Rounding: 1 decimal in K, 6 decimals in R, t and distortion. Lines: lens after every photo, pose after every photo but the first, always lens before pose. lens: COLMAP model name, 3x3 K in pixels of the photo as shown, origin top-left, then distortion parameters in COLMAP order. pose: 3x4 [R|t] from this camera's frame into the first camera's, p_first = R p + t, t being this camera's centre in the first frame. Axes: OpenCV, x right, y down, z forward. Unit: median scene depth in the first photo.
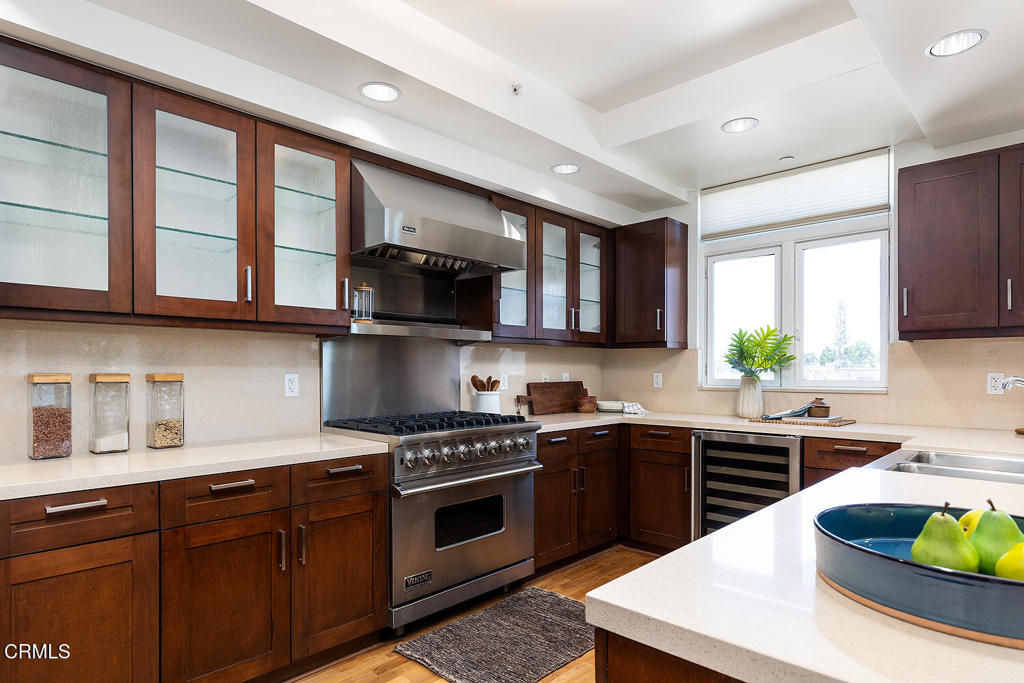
lens RADIAL K [[581.0, 0, 516.4], [0, 581.0, 371.0], [0, 0, 1]] dist [-0.002216, 0.001288]
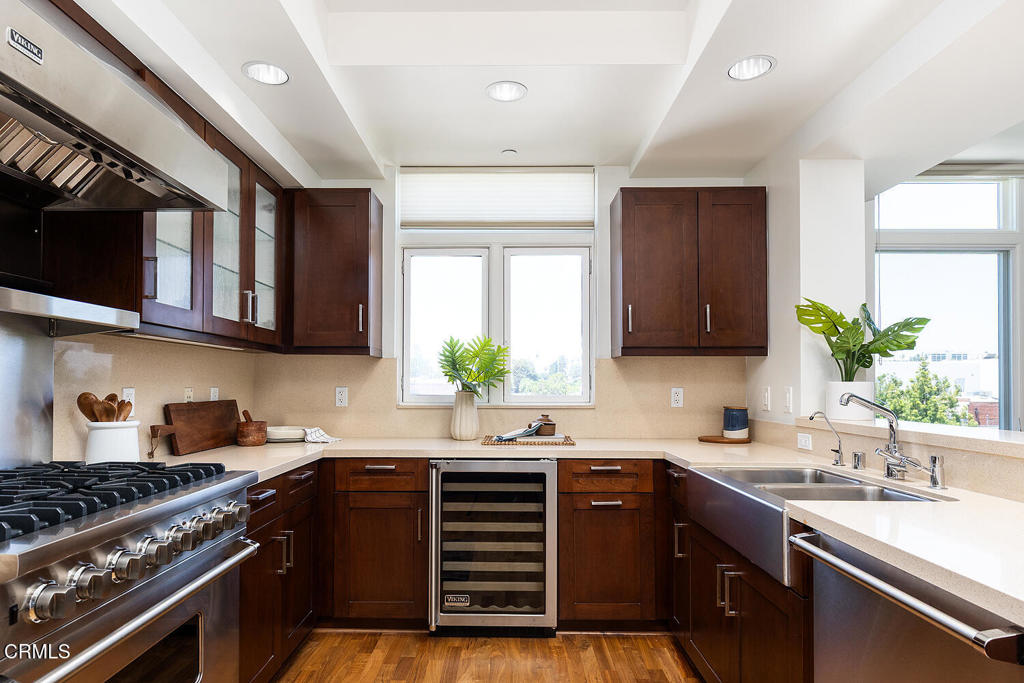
lens RADIAL K [[581.0, 0, 500.7], [0, 581.0, 373.1], [0, 0, 1]] dist [-0.002216, 0.001288]
pose [[0.729426, 0.016321, 0.683865, -0.152661], [-0.003015, 0.999782, -0.020644, -0.000765], [-0.684053, 0.012997, 0.729316, 0.330705]]
